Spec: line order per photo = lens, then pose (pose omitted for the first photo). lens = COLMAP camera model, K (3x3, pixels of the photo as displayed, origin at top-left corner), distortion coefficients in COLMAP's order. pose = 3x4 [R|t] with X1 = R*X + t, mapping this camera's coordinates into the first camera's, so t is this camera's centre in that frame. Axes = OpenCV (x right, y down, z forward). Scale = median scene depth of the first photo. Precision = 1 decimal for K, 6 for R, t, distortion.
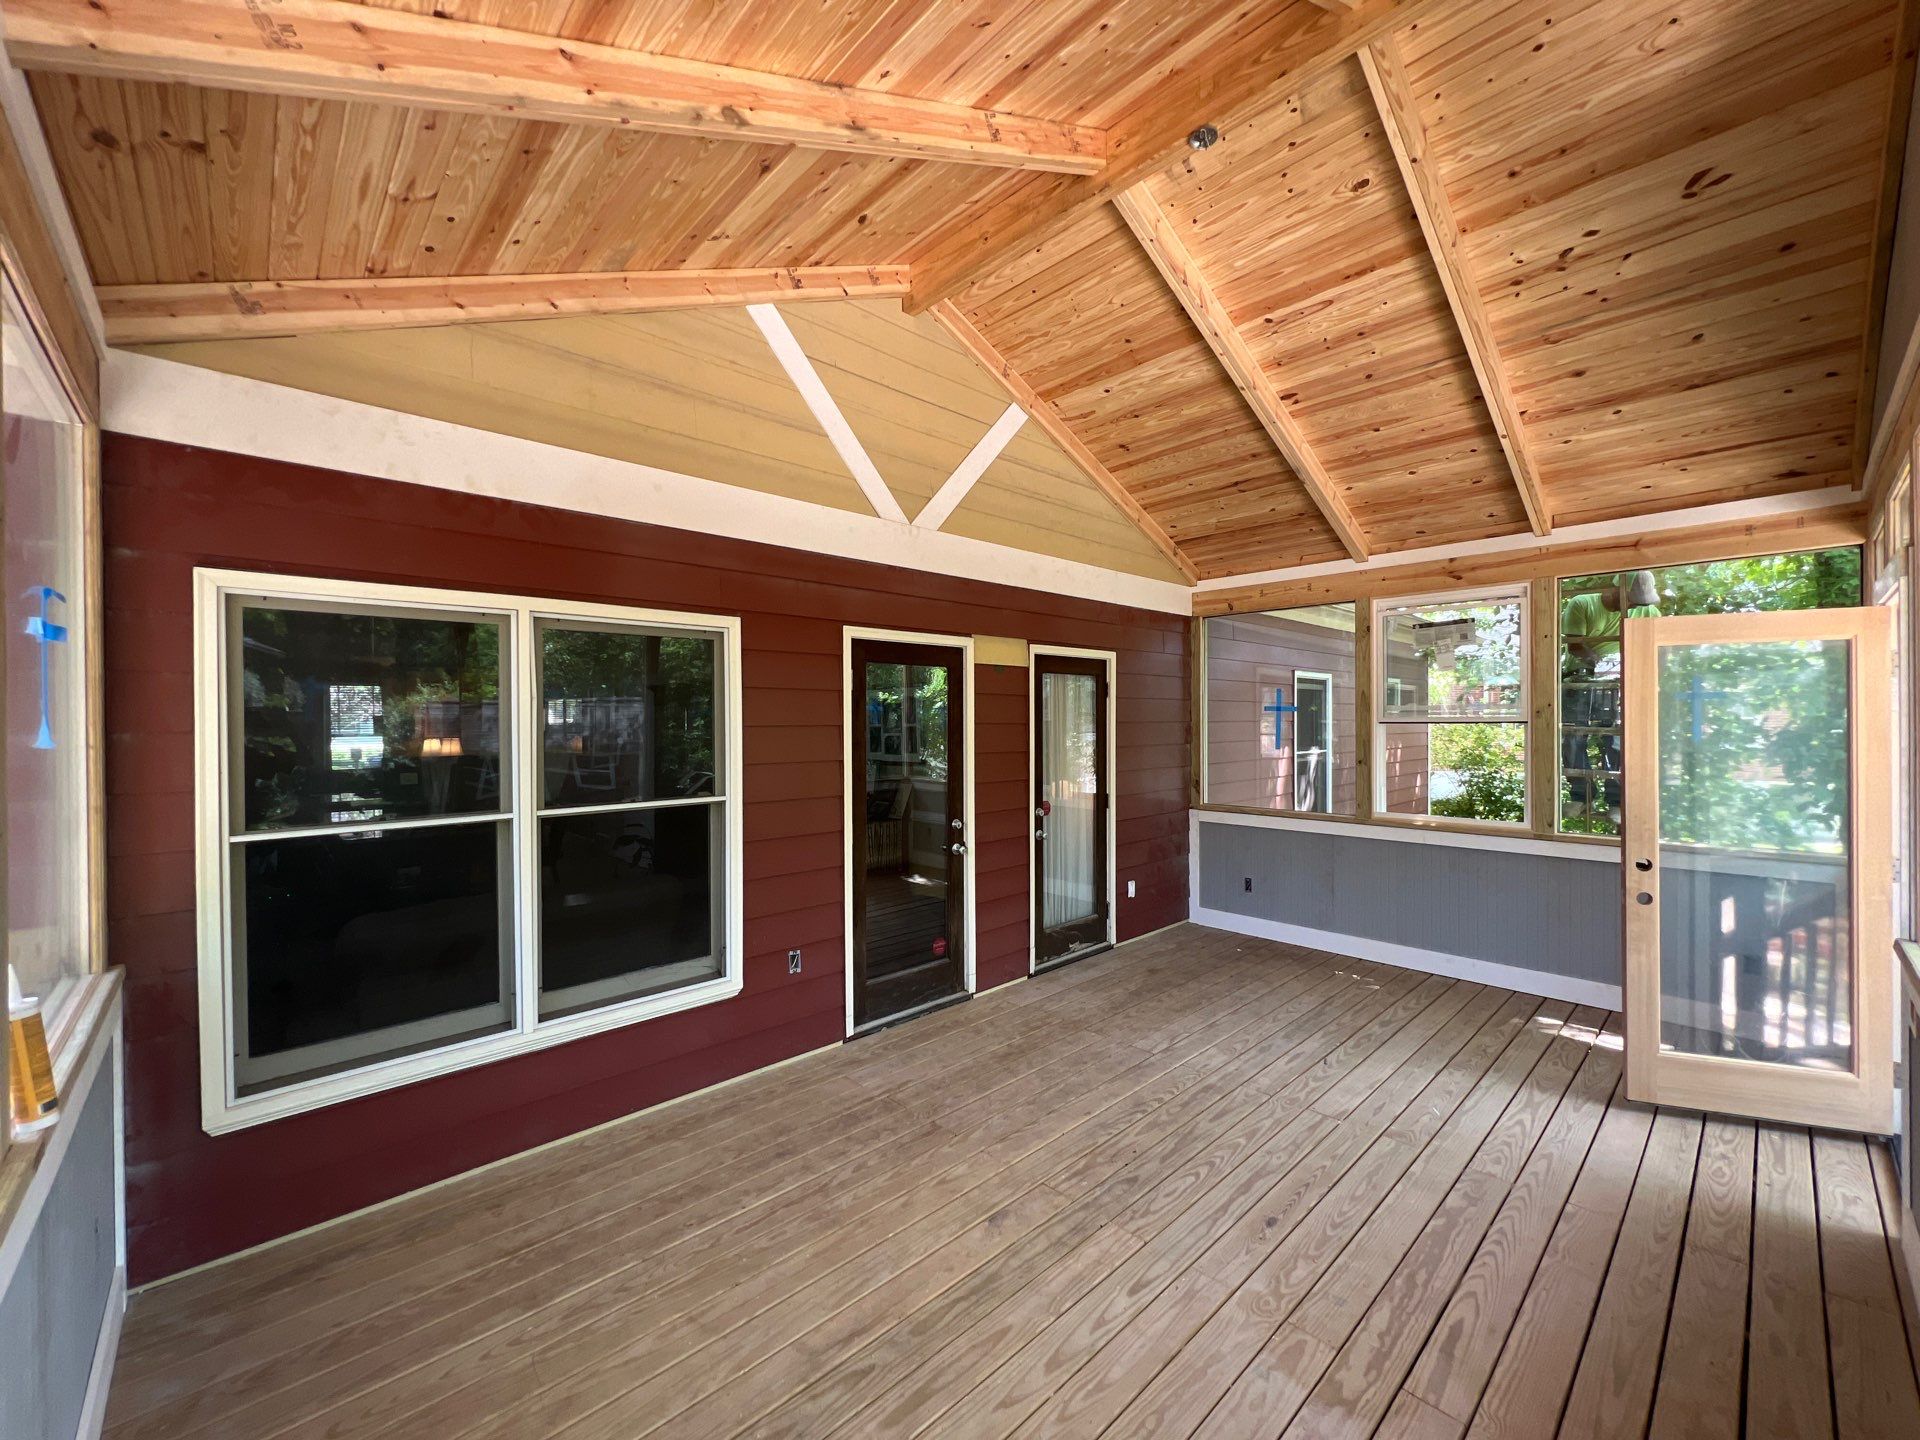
lens RADIAL K [[767.1, 0, 962.9], [0, 767.1, 723.7], [0, 0, 1]] dist [0.000571, -0.000129]
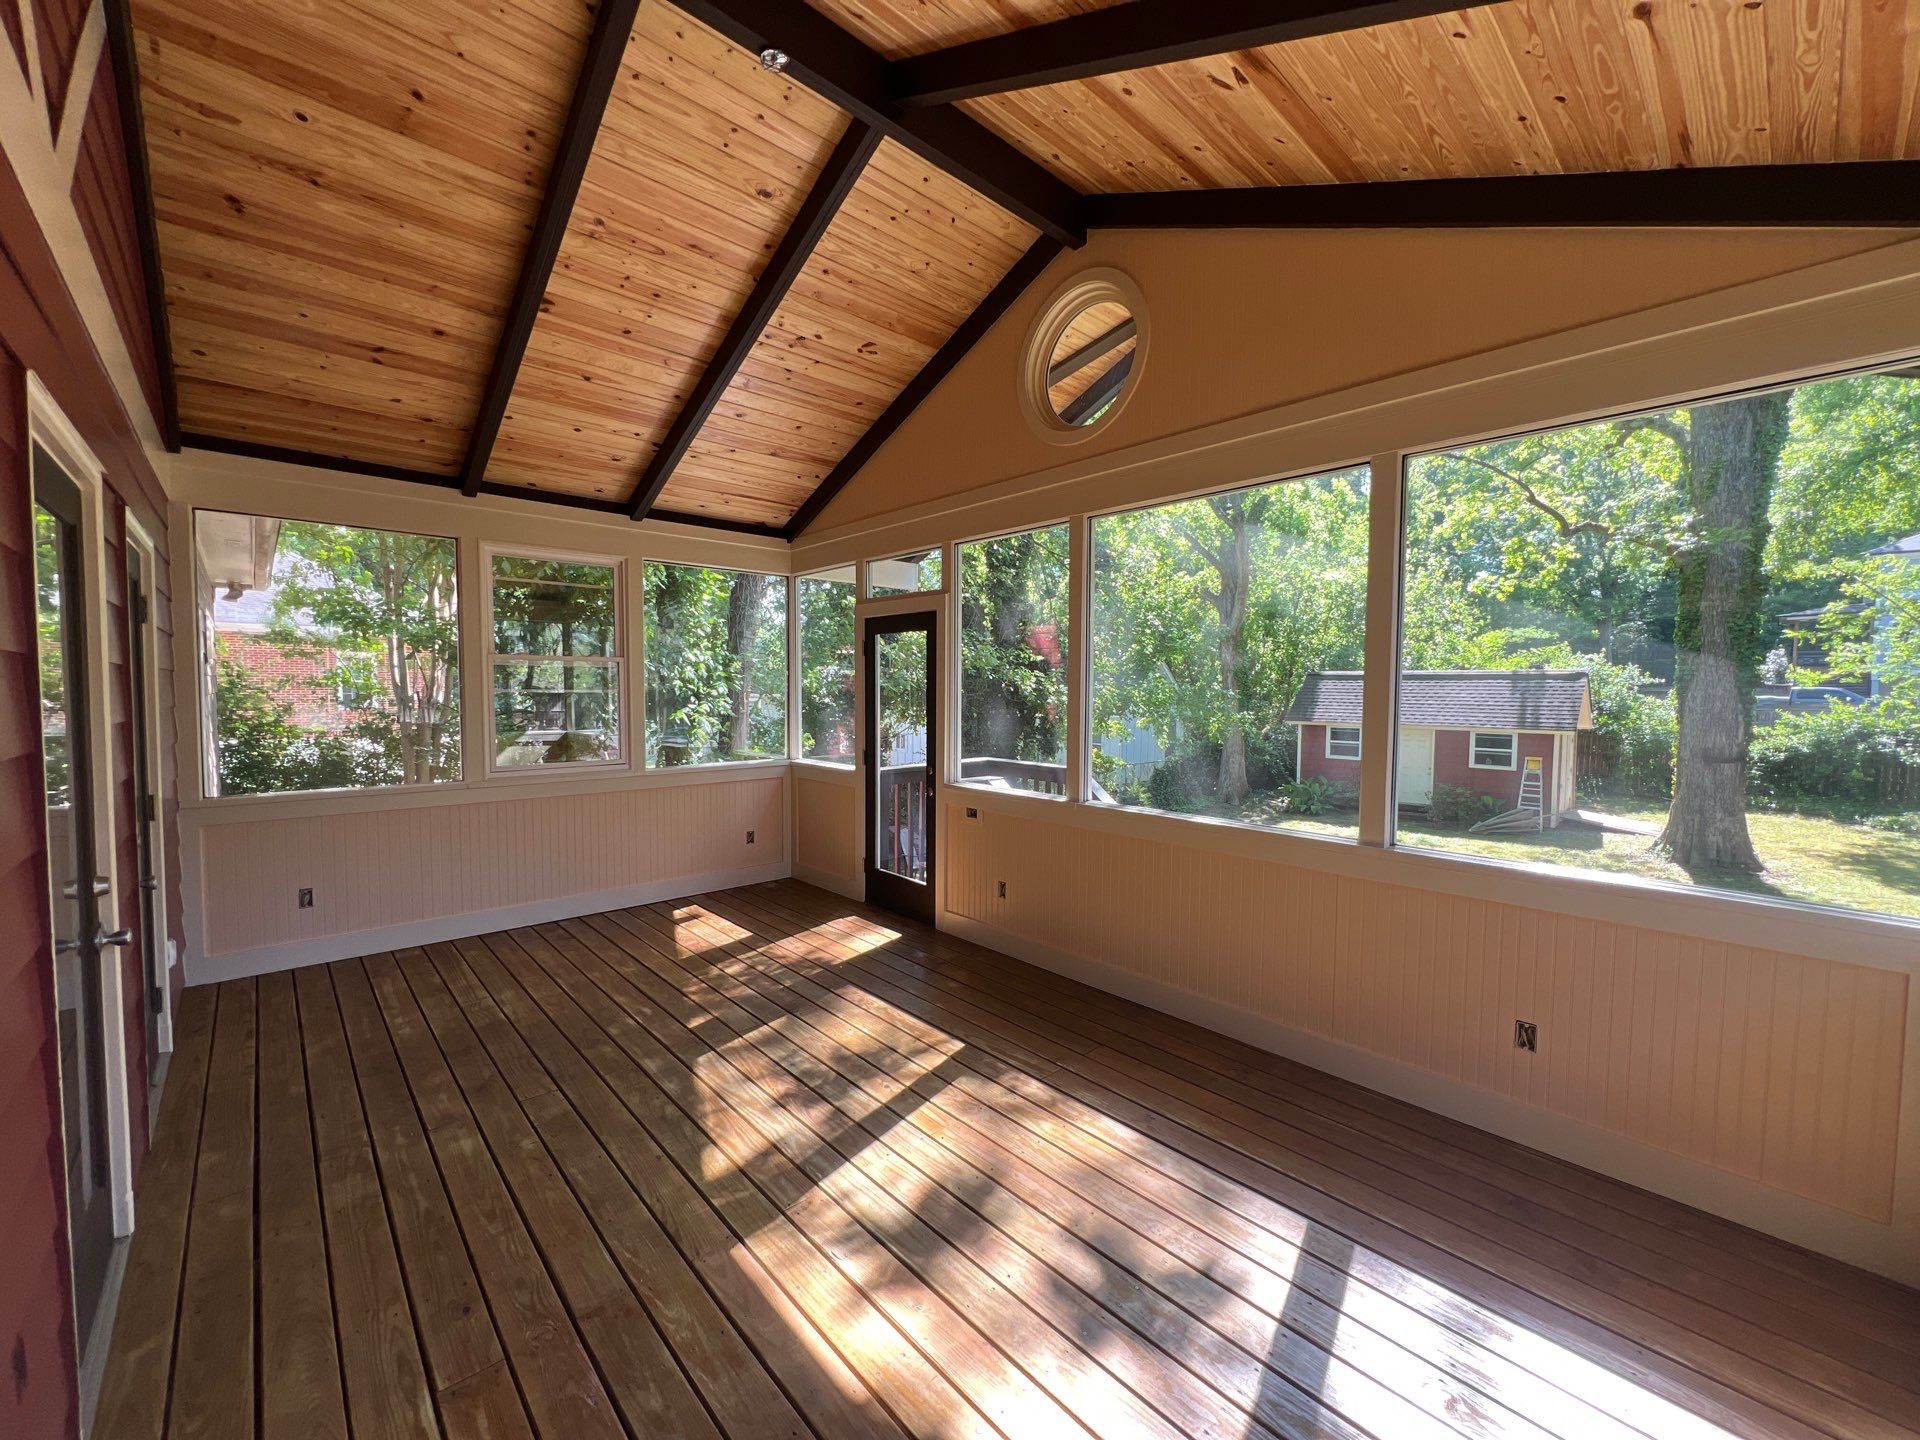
lens RADIAL K [[767.1, 0, 956.5], [0, 767.1, 724.9], [0, 0, 1]] dist [0.000571, -0.000129]
pose [[0.018185, -0.045718, 0.998789, -0.502133], [-0.004896, 0.998938, 0.045814, 0.014838], [-0.999823, -0.005724, 0.017942, 0.556732]]
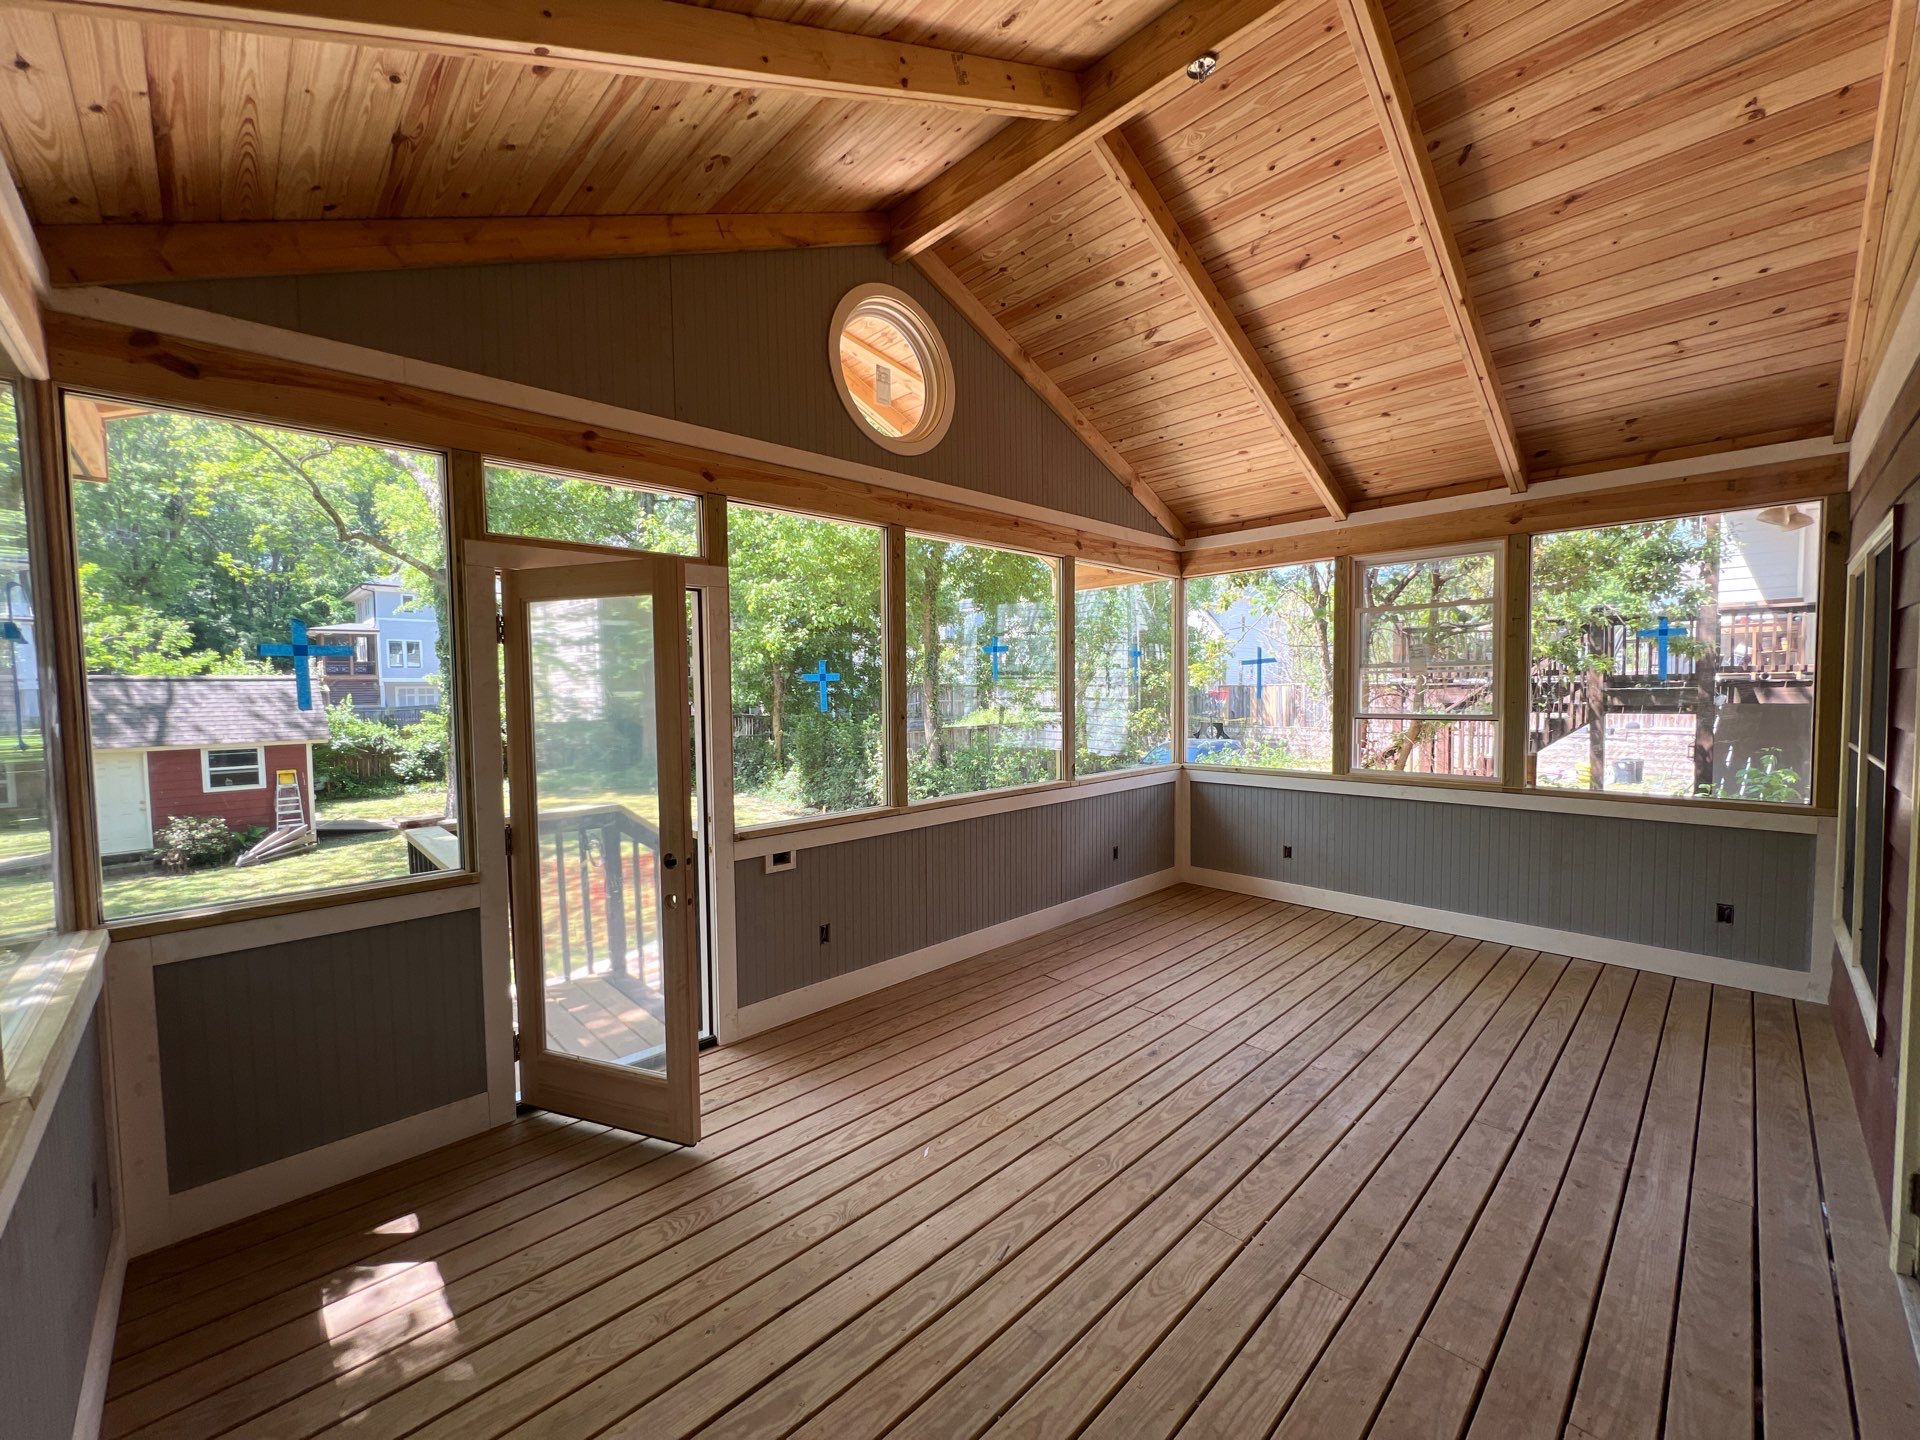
lens RADIAL K [[767.1, 0, 960.8], [0, 767.1, 724.7], [0, 0, 1]] dist [0.000571, -0.000129]
pose [[-0.999758, 0.019199, -0.010712, 0.476166], [0.018628, 0.998521, 0.051069, 0.000786], [0.011677, 0.050857, -0.998638, 1.481101]]
